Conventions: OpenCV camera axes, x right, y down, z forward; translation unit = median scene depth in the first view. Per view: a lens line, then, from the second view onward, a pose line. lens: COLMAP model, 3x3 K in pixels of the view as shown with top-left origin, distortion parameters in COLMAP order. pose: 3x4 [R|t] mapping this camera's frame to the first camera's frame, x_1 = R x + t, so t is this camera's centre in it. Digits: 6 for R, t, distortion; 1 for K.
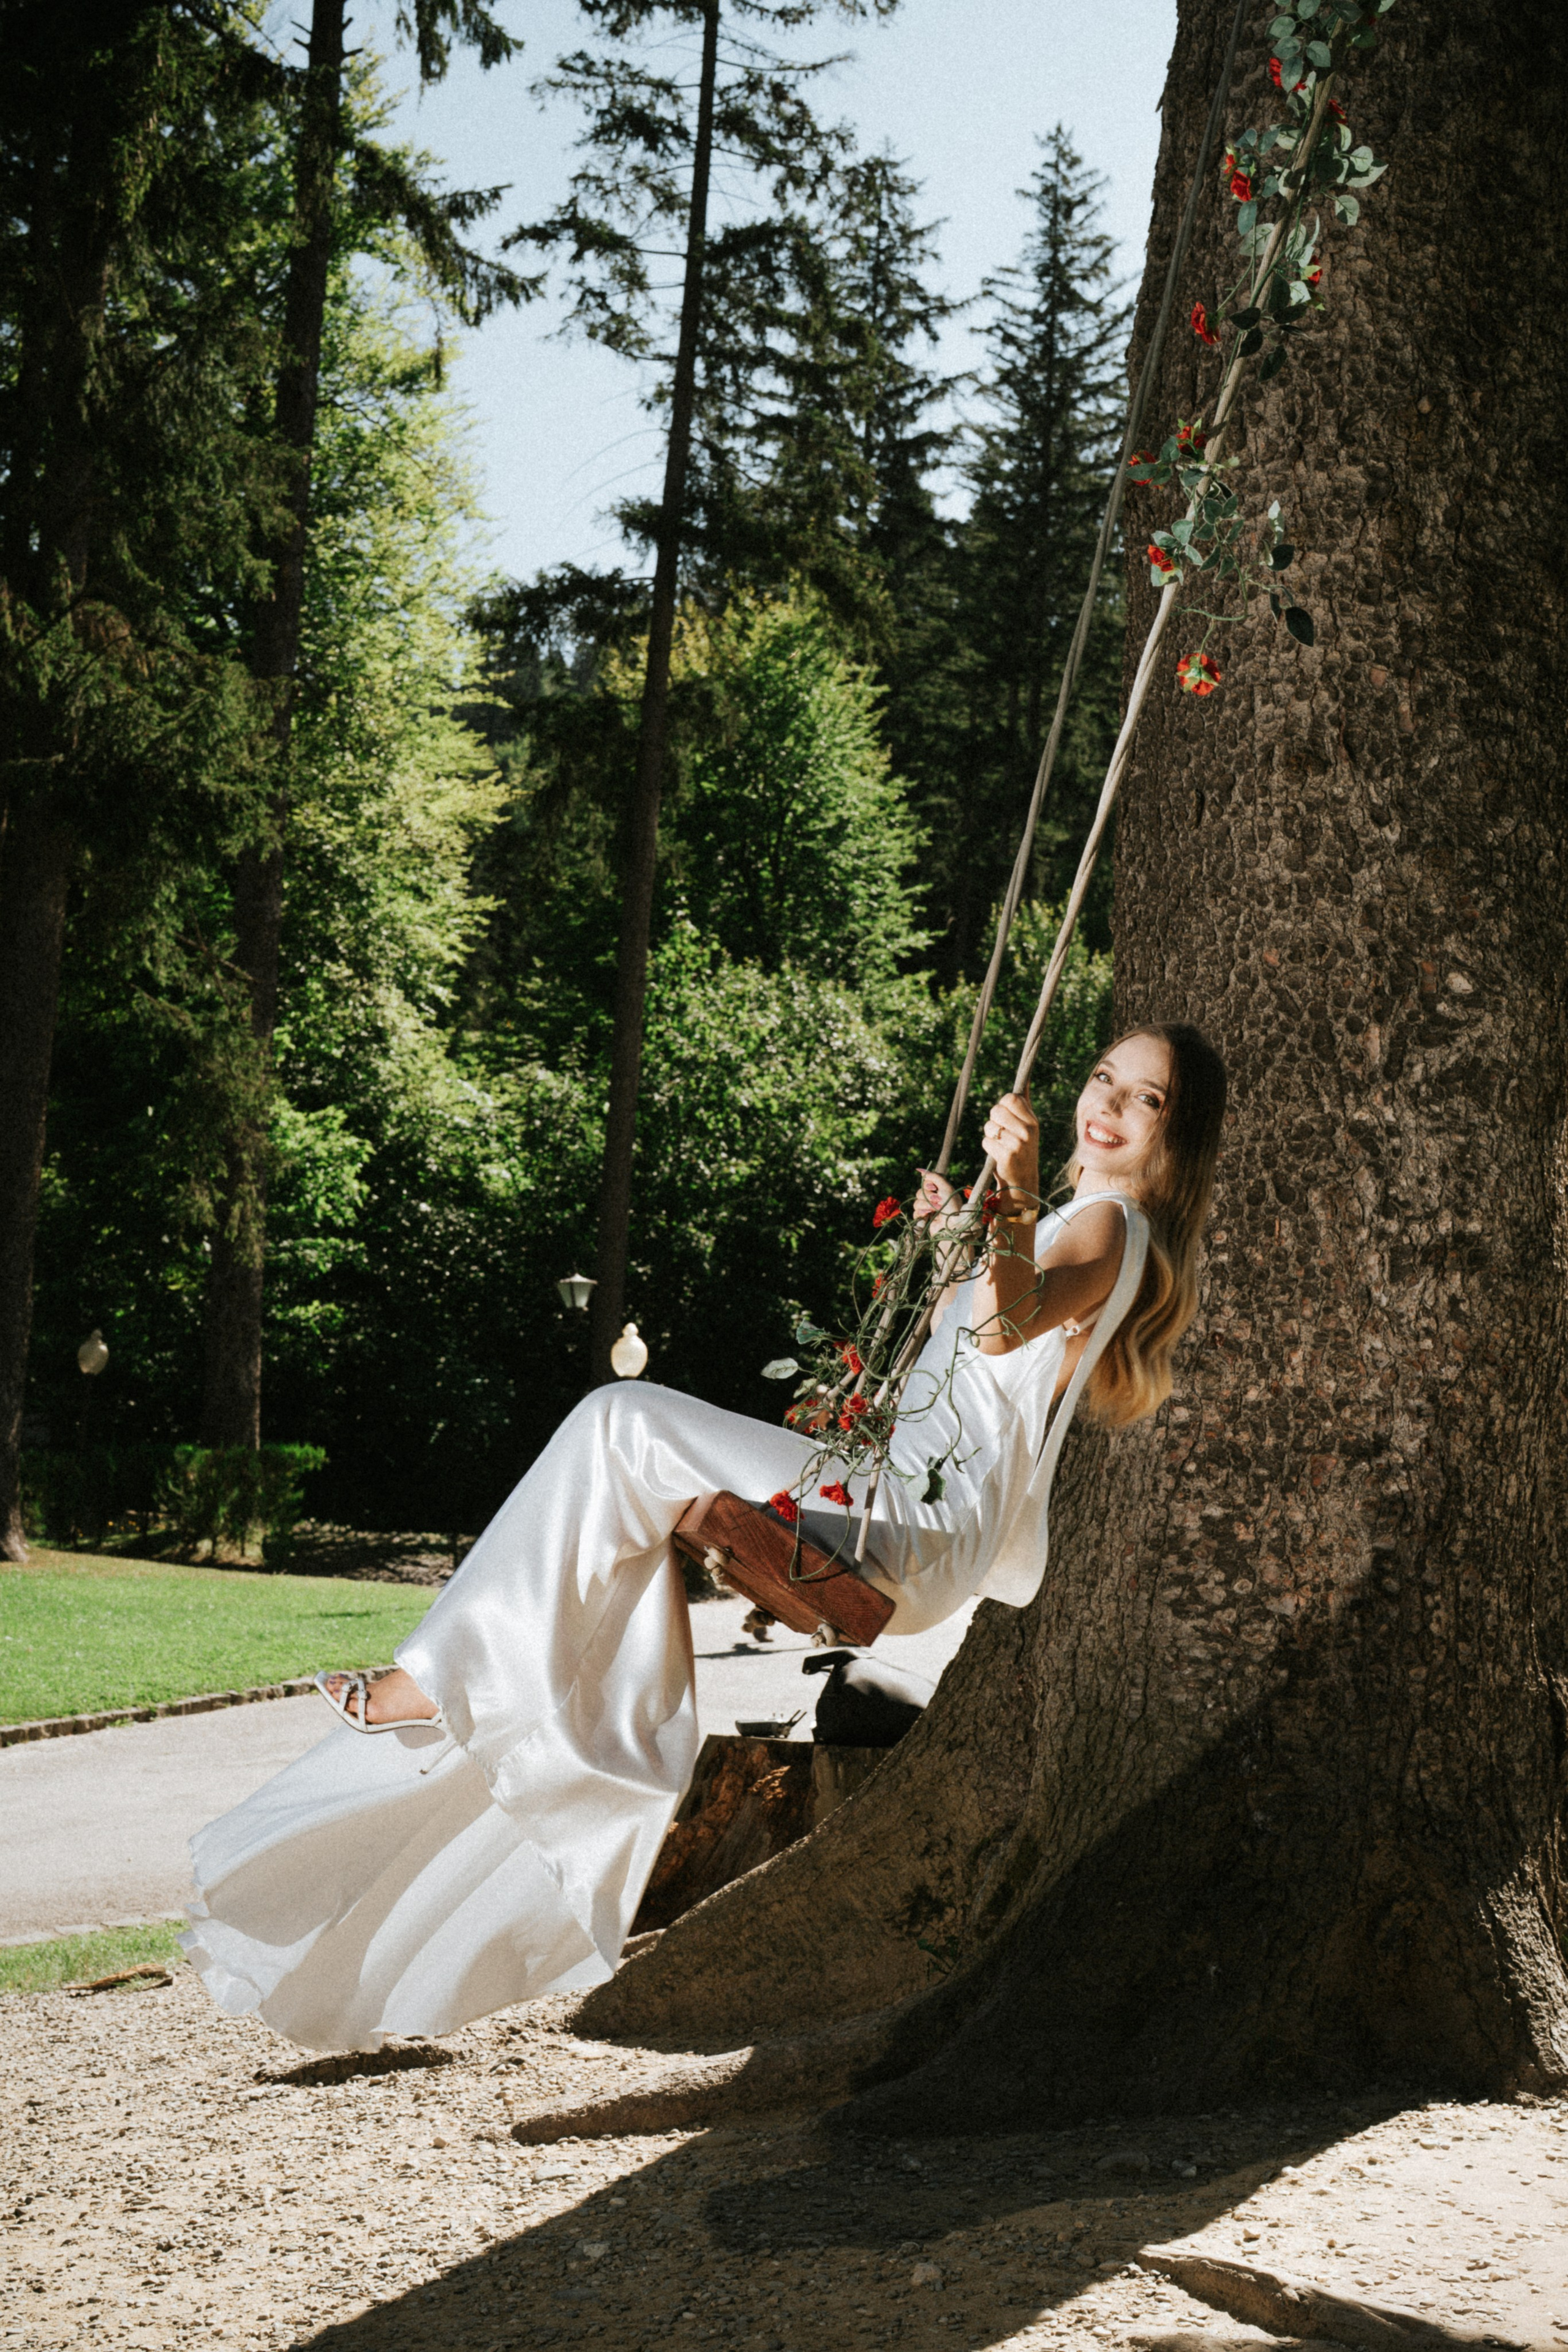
lens RADIAL K [[3528.9, 0, 779.4], [0, 3528.9, 1170.0], [0, 0, 1]] dist [-0.192860, 1.496388]
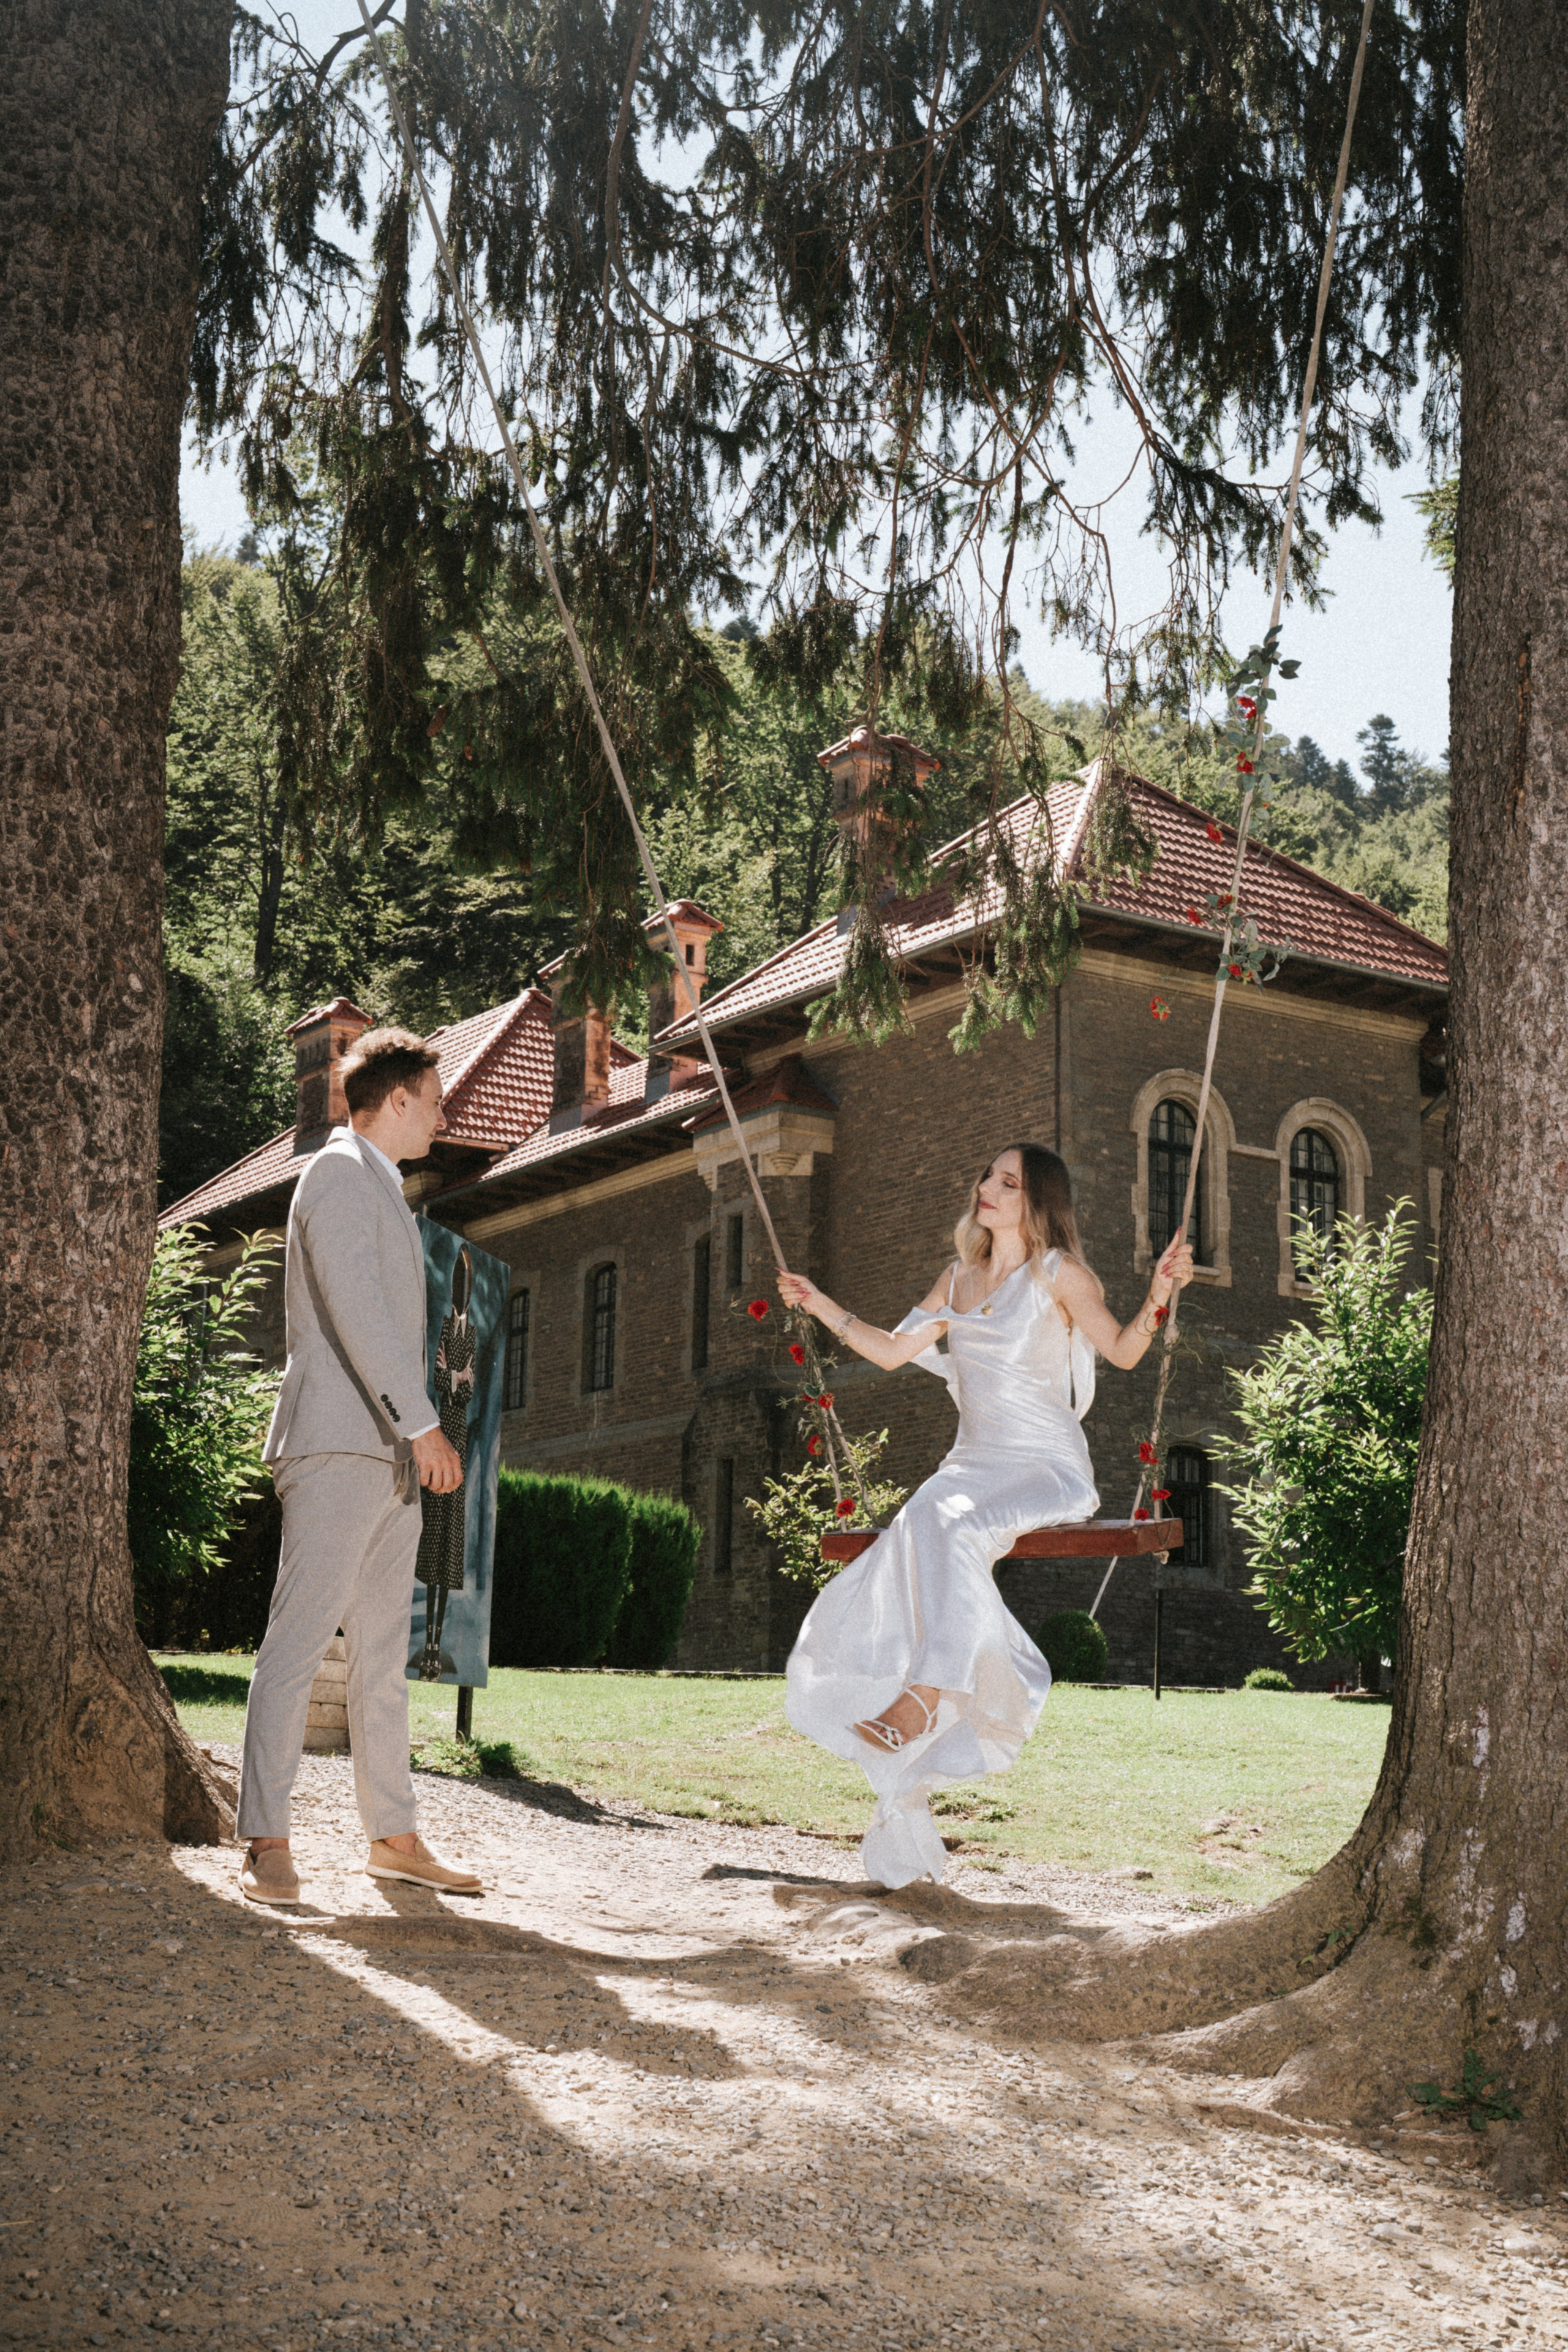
lens RADIAL K [[3162.4, 0, 788.2], [0, 3162.4, 1197.9], [0, 0, 1]] dist [-0.148390, 0.921816]
pose [[0.563808, 0.141420, 0.813708, -0.589845], [-0.132312, 0.987972, -0.080029, 0.083602], [-0.815239, -0.062543, 0.575738, 0.152931]]
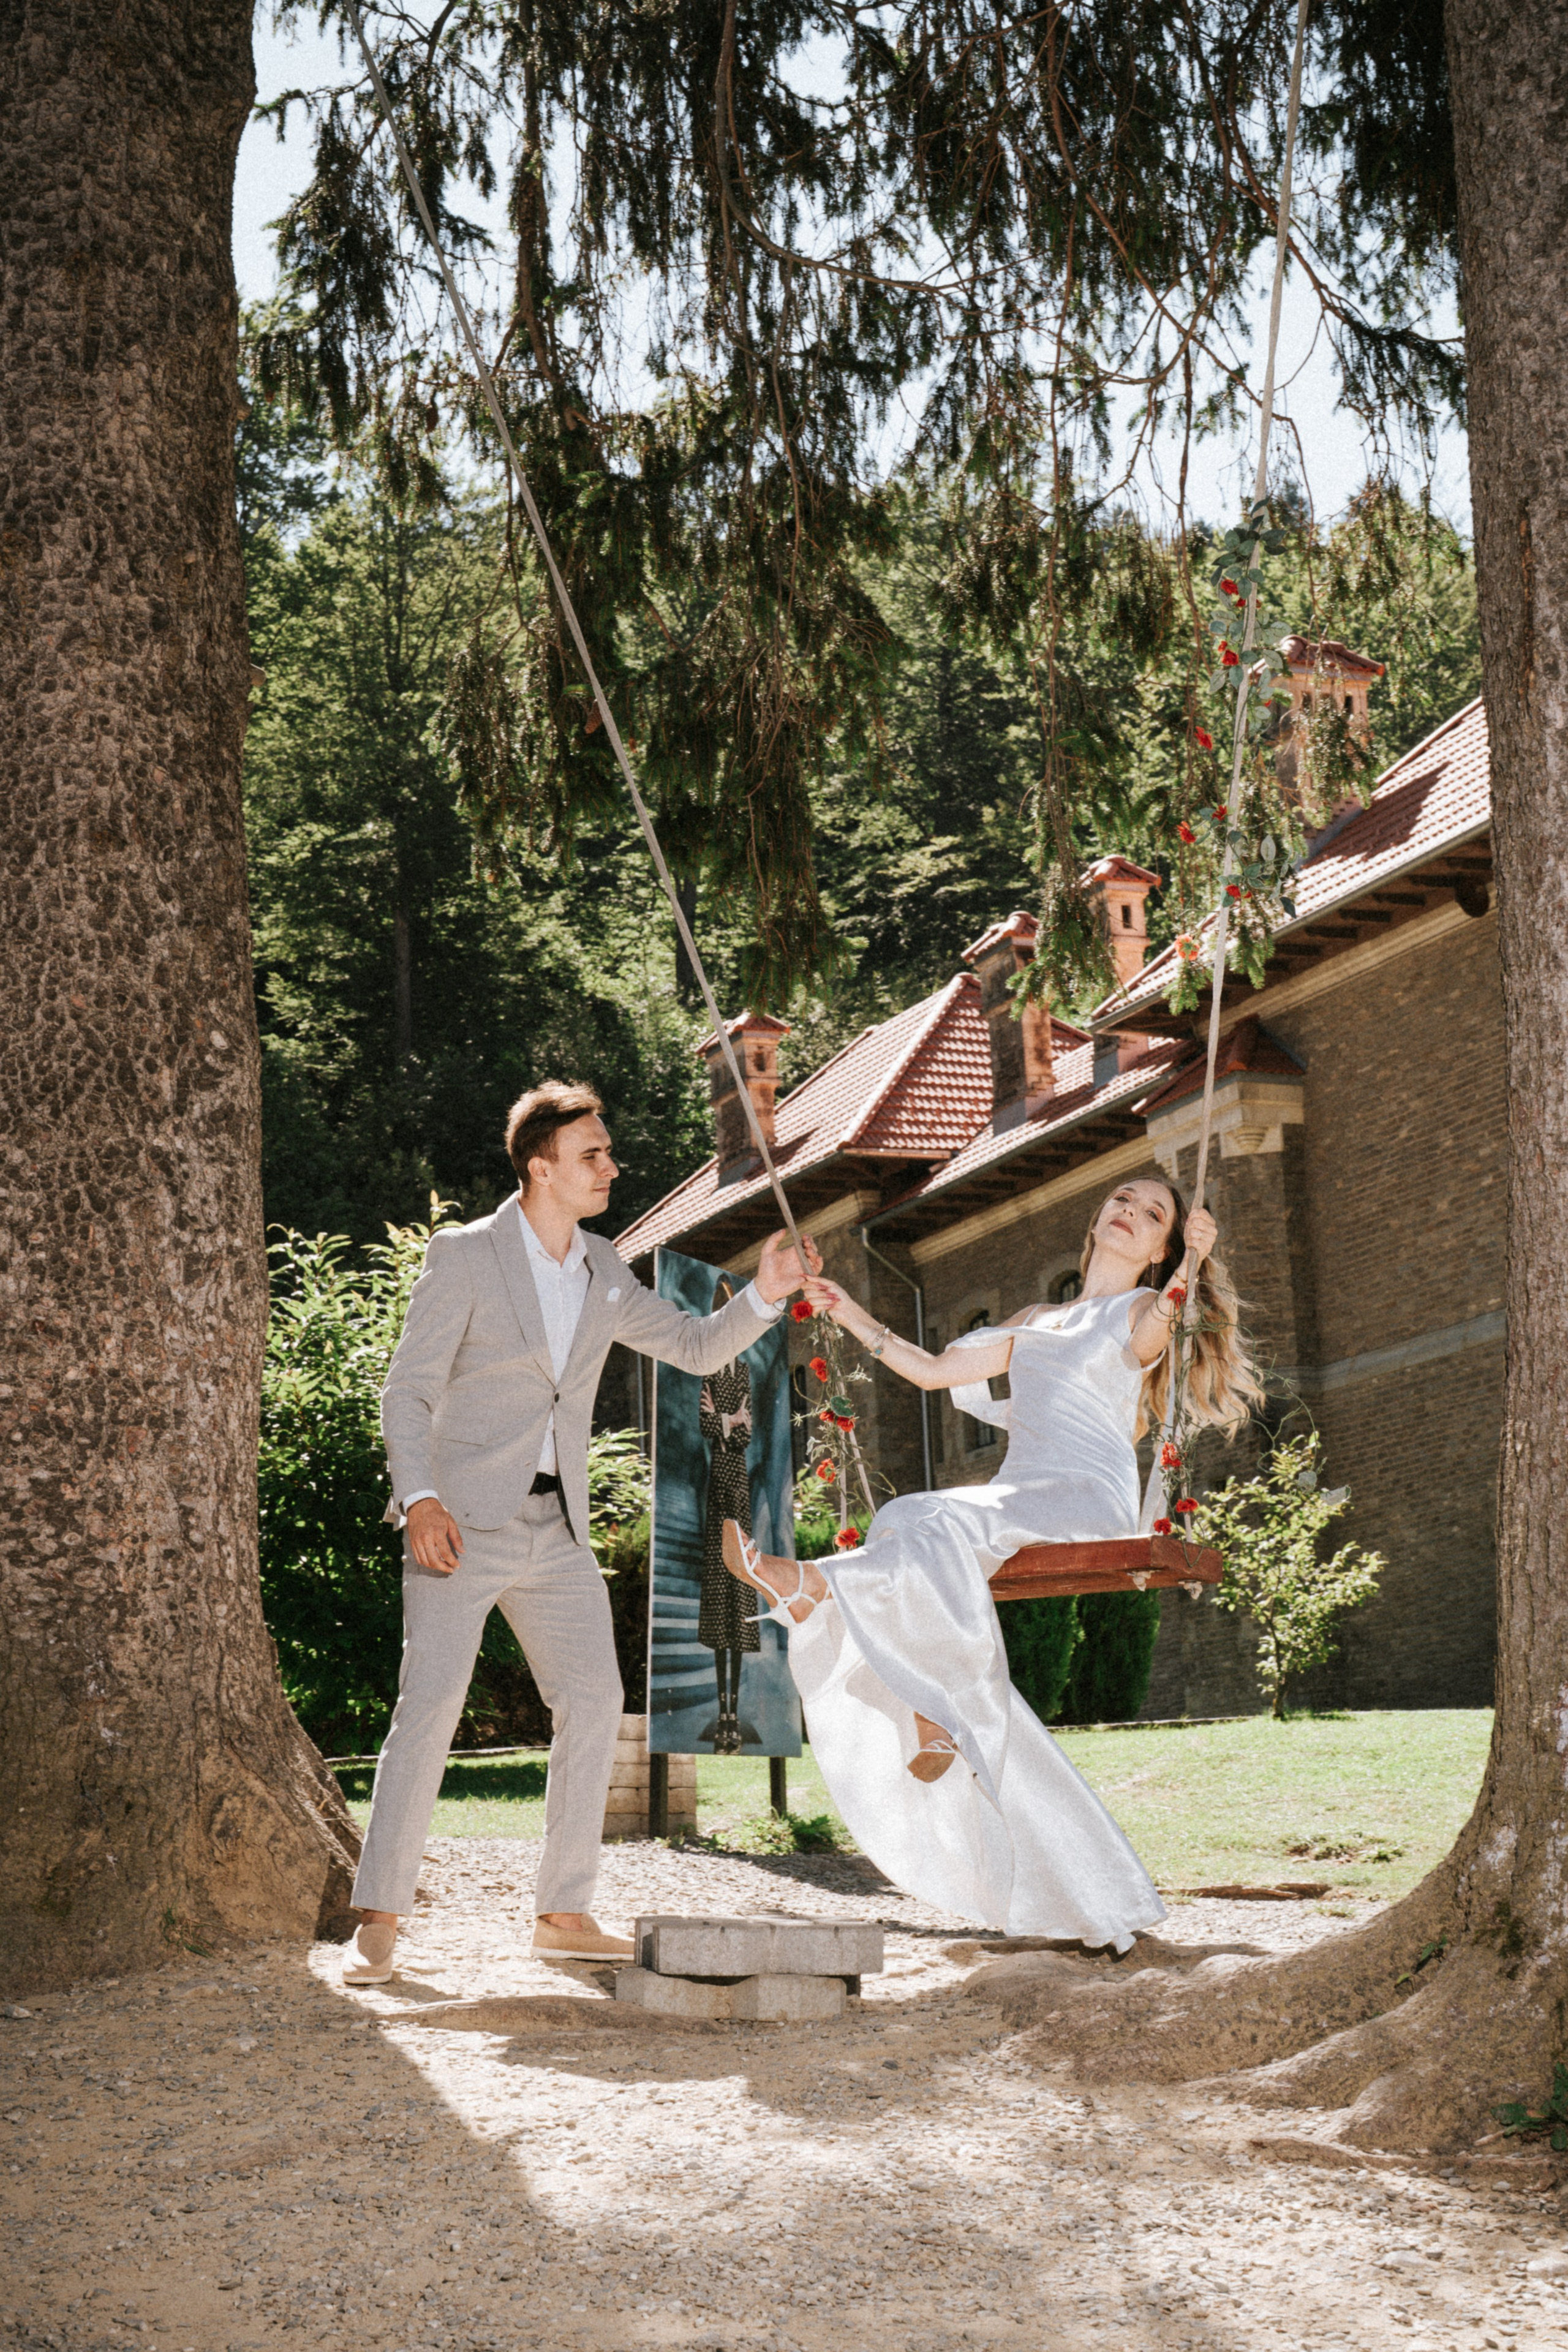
lens RADIAL K [[3566.9, 0, 704.0], [0, 3566.9, 1176.0], [0, 0, 1]] dist [-0.112584, 0.619608]
pose [[0.702871, 0.082716, 0.706491, -0.548683], [-0.042778, 0.996333, -0.074092, 0.076494], [-0.710029, 0.021855, 0.703833, 0.029493]]
